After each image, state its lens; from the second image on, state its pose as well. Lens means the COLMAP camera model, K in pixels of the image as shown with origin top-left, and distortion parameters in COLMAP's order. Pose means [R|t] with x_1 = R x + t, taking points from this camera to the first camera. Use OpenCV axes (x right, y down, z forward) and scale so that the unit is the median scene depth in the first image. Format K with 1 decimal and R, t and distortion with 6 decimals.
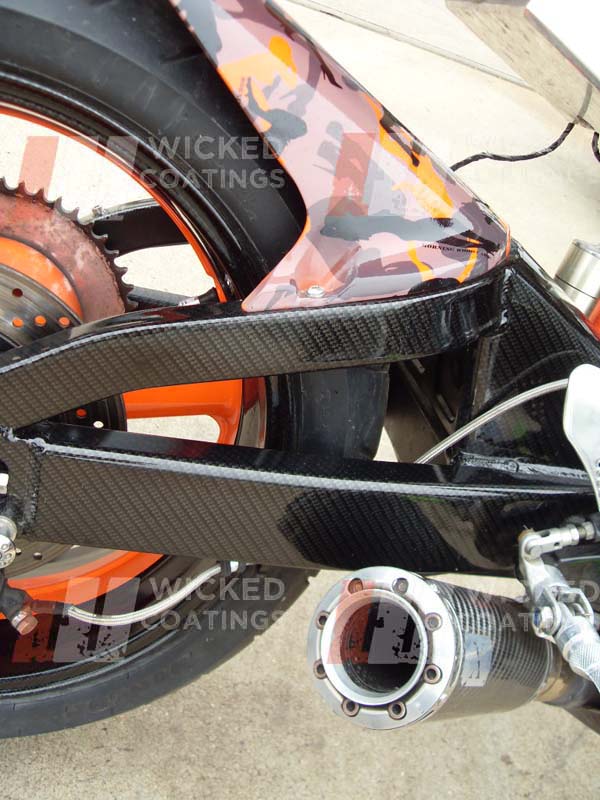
lens RADIAL K [[885.1, 0, 300.0], [0, 885.1, 400.0], [0, 0, 1]] dist [-0.191382, 0.200126]
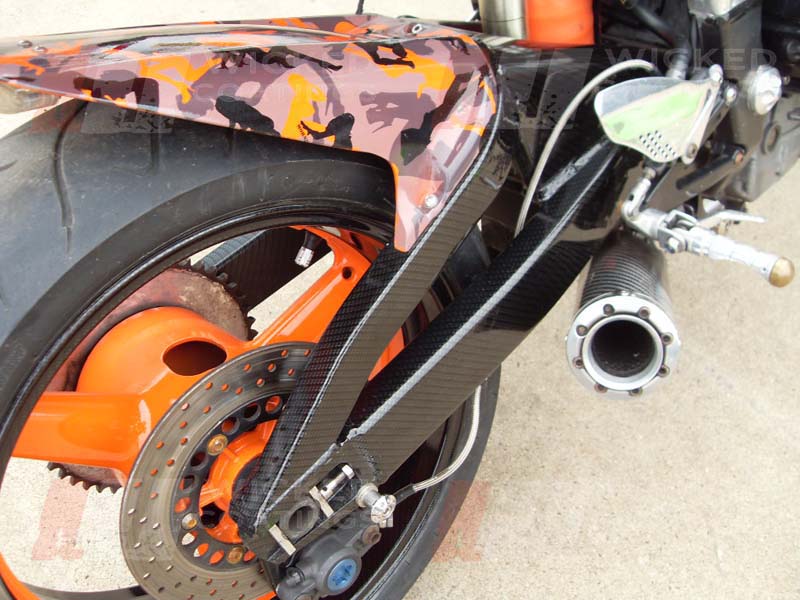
lens RADIAL K [[885.1, 0, 400.0], [0, 885.1, 300.0], [0, 0, 1]] dist [-0.191382, 0.200126]
pose [[0.692568, -0.715176, 0.094197, -0.239320], [0.647485, 0.673889, 0.355861, -0.516335], [-0.317982, -0.185467, 0.929779, -0.207652]]
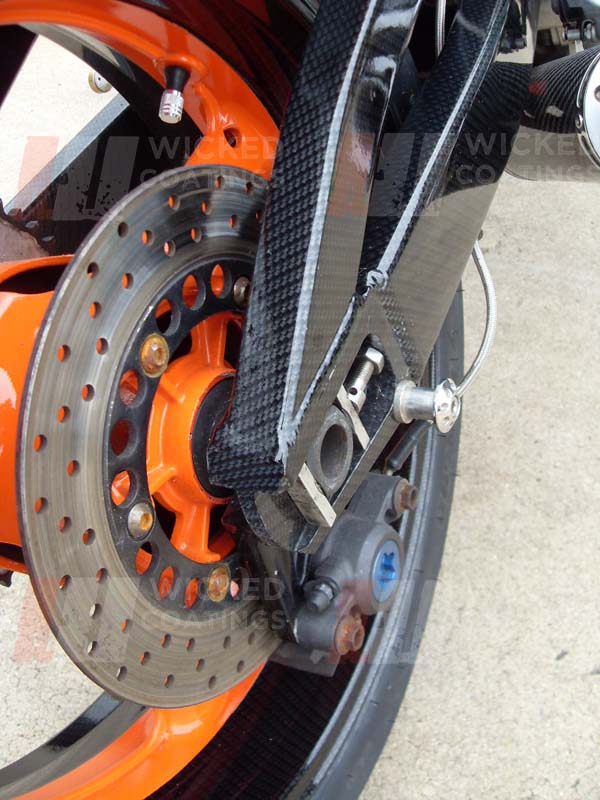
lens RADIAL K [[885.1, 0, 300.0], [0, 885.1, 400.0], [0, 0, 1]] dist [-0.191382, 0.200126]
pose [[0.408674, -0.864190, 0.293532, -0.655535], [0.735166, 0.502285, 0.455237, -0.296530], [-0.540848, 0.029751, 0.840594, 0.408091]]
